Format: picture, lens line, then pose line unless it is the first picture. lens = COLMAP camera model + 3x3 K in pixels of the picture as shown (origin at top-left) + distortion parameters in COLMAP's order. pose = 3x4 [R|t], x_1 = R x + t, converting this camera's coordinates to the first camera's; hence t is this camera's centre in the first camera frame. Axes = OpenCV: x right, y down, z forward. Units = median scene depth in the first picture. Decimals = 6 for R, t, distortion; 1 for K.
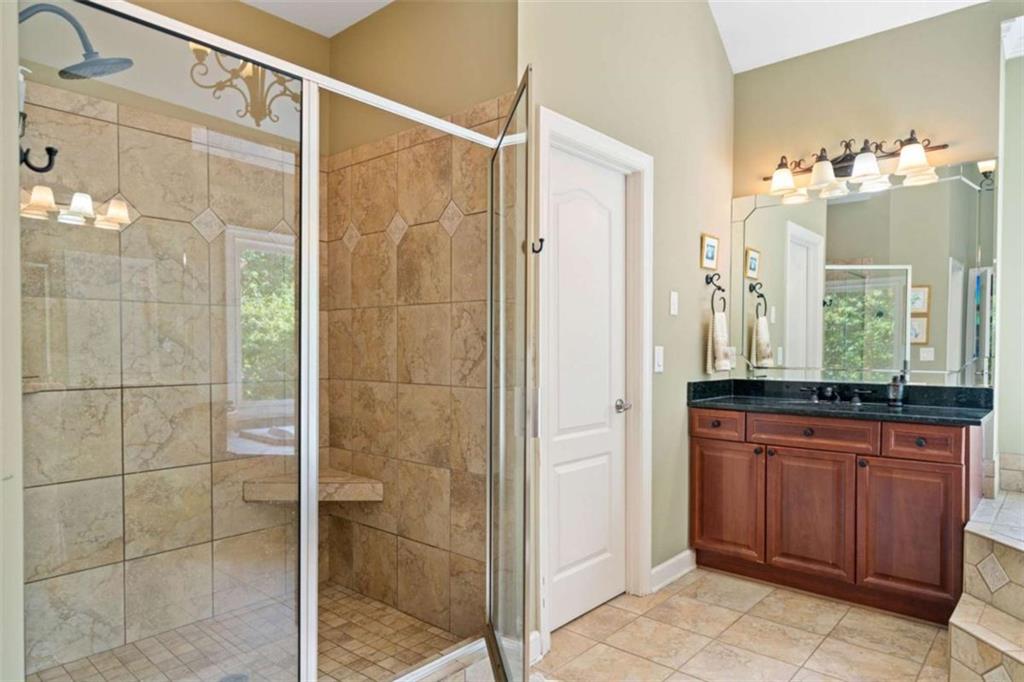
lens RADIAL K [[626.1, 0, 510.4], [0, 626.1, 345.9], [0, 0, 1]] dist [0.004725, 0.000240]
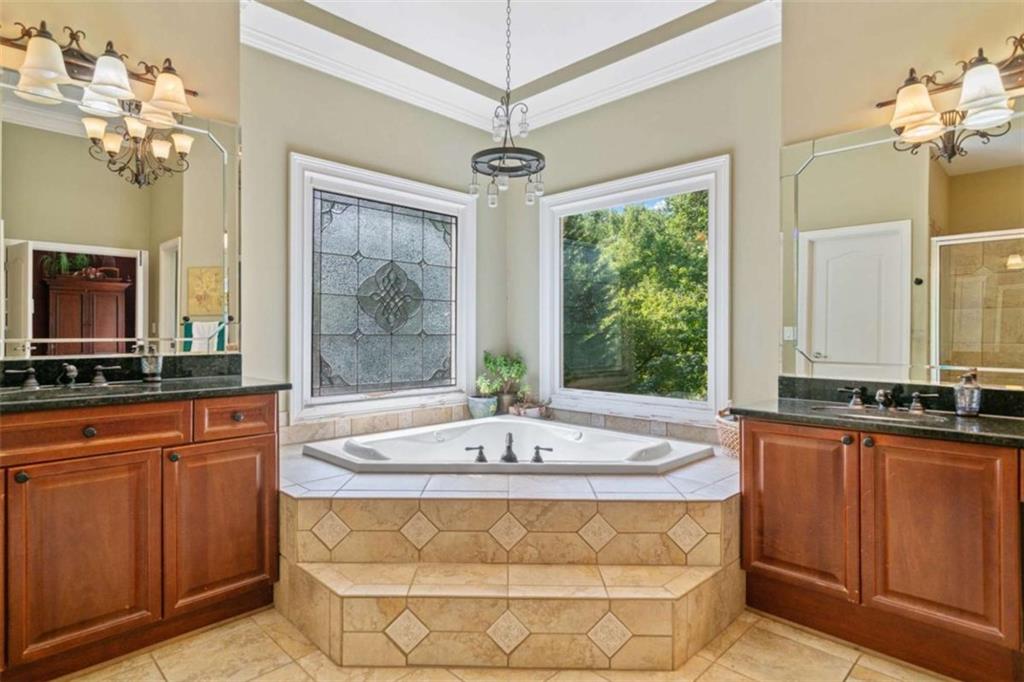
lens RADIAL K [[549.2, 0, 509.9], [0, 549.2, 335.6], [0, 0, 1]] dist [0.006122, 0.001560]
pose [[0.074871, -0.010428, 0.997139, -0.080430], [-0.002932, 0.999939, 0.010677, 0.028865], [-0.997189, -0.003723, 0.074836, 0.530499]]
